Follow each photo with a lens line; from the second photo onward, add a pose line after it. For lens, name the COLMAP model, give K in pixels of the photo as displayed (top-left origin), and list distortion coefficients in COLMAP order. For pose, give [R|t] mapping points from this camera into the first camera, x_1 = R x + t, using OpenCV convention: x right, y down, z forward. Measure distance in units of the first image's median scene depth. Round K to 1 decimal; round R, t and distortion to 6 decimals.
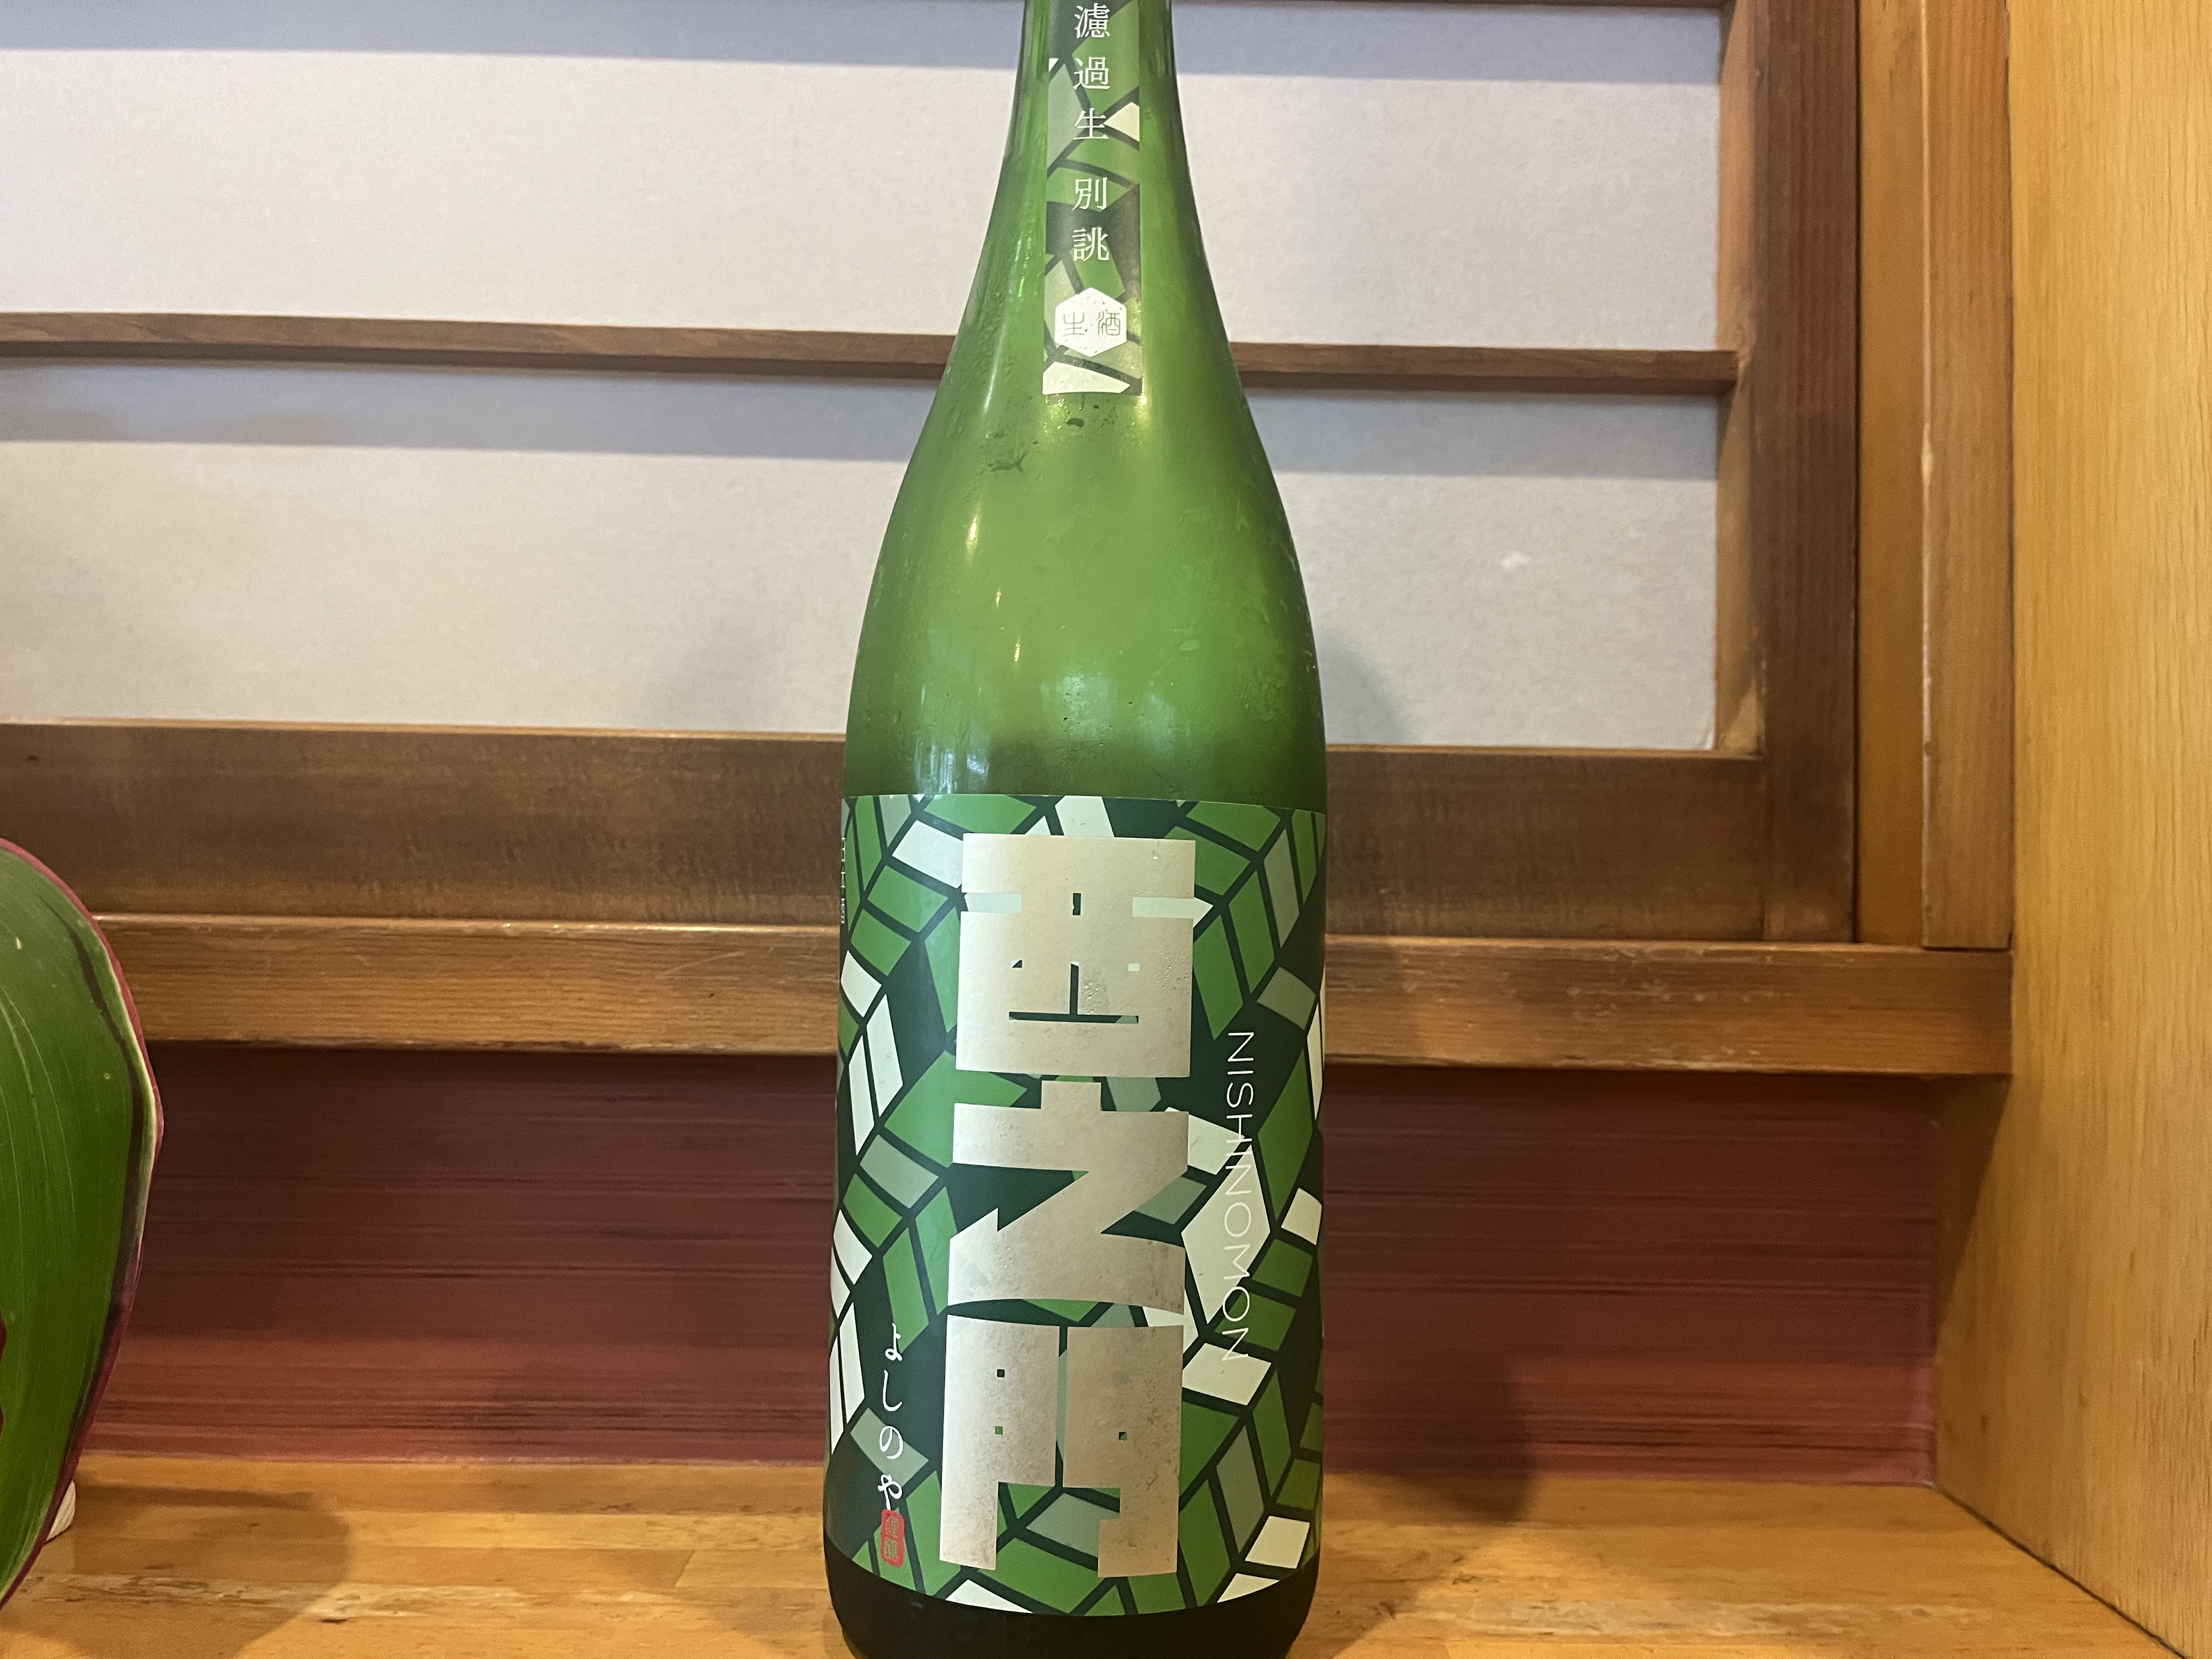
lens RADIAL K [[1669.7, 0, 1100.5], [0, 1669.7, 838.0], [0, 0, 1]] dist [0.042893, -0.073561]
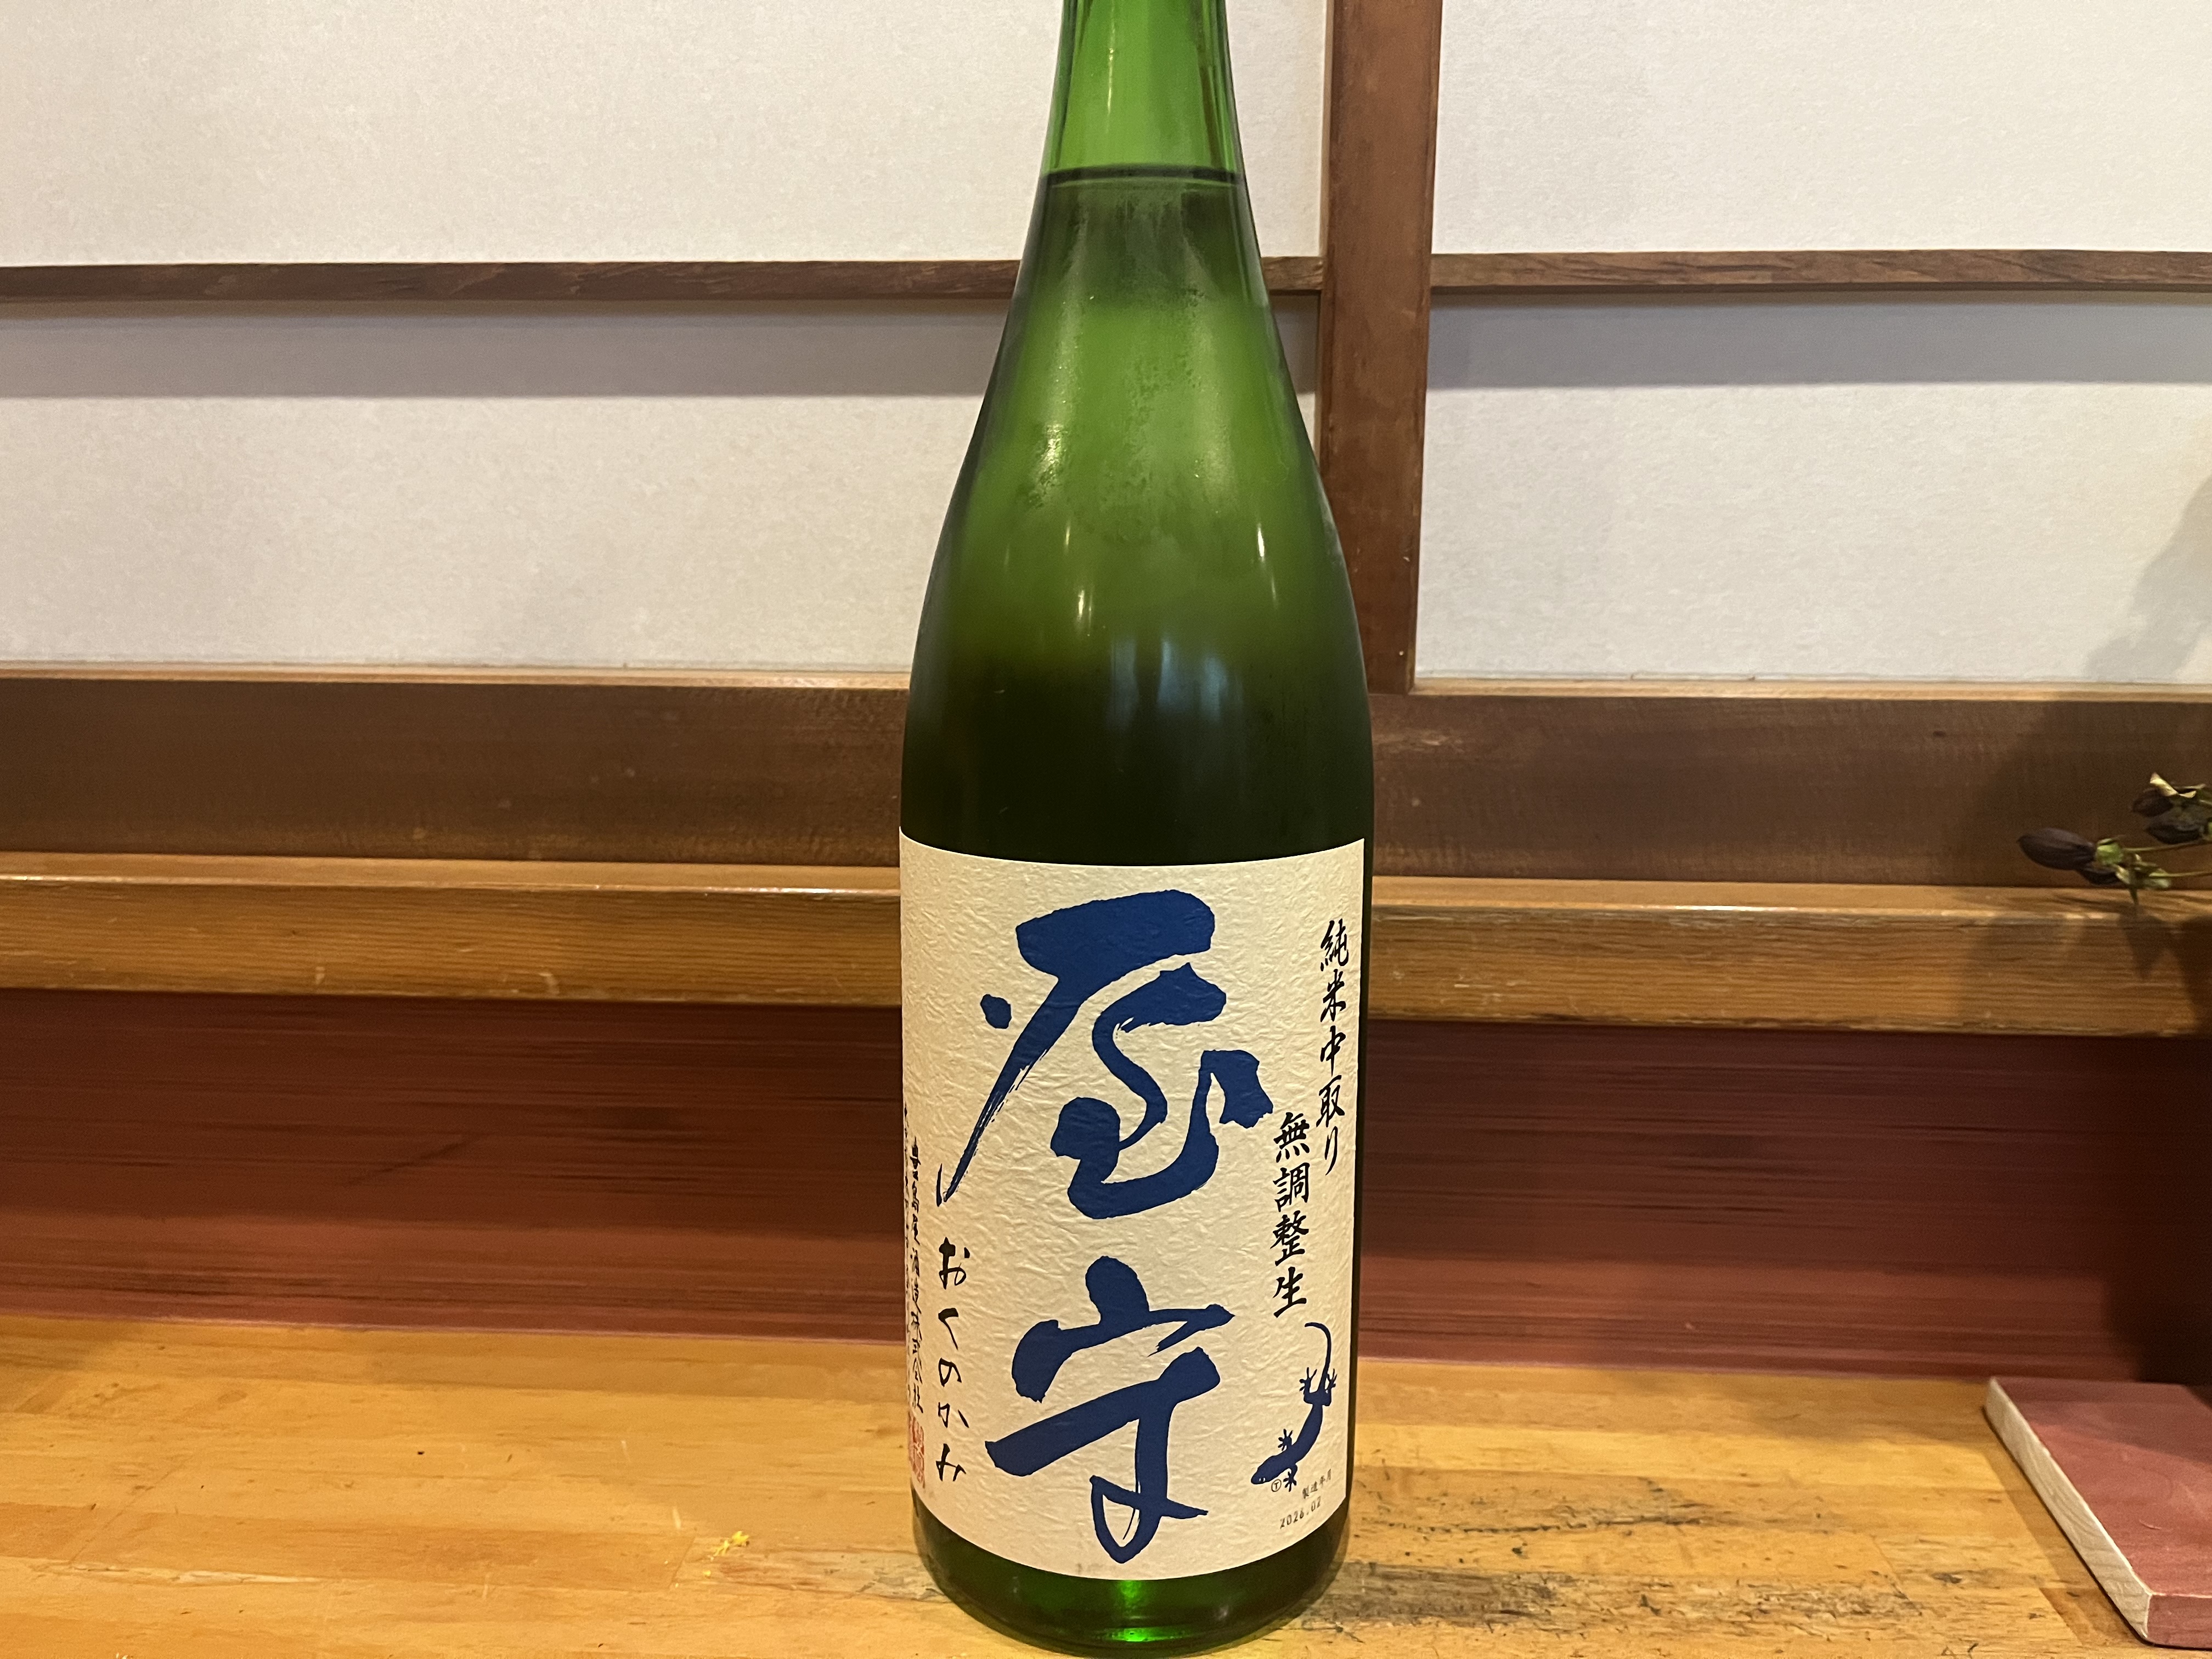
lens RADIAL K [[1669.7, 0, 1100.1], [0, 1669.7, 821.8], [0, 0, 1]] dist [0.042893, -0.073561]
pose [[0.996370, -0.000348, -0.085128, -1.043015], [0.016804, 0.981121, 0.192665, -0.195468], [0.083454, -0.193397, 0.977565, -0.023179]]
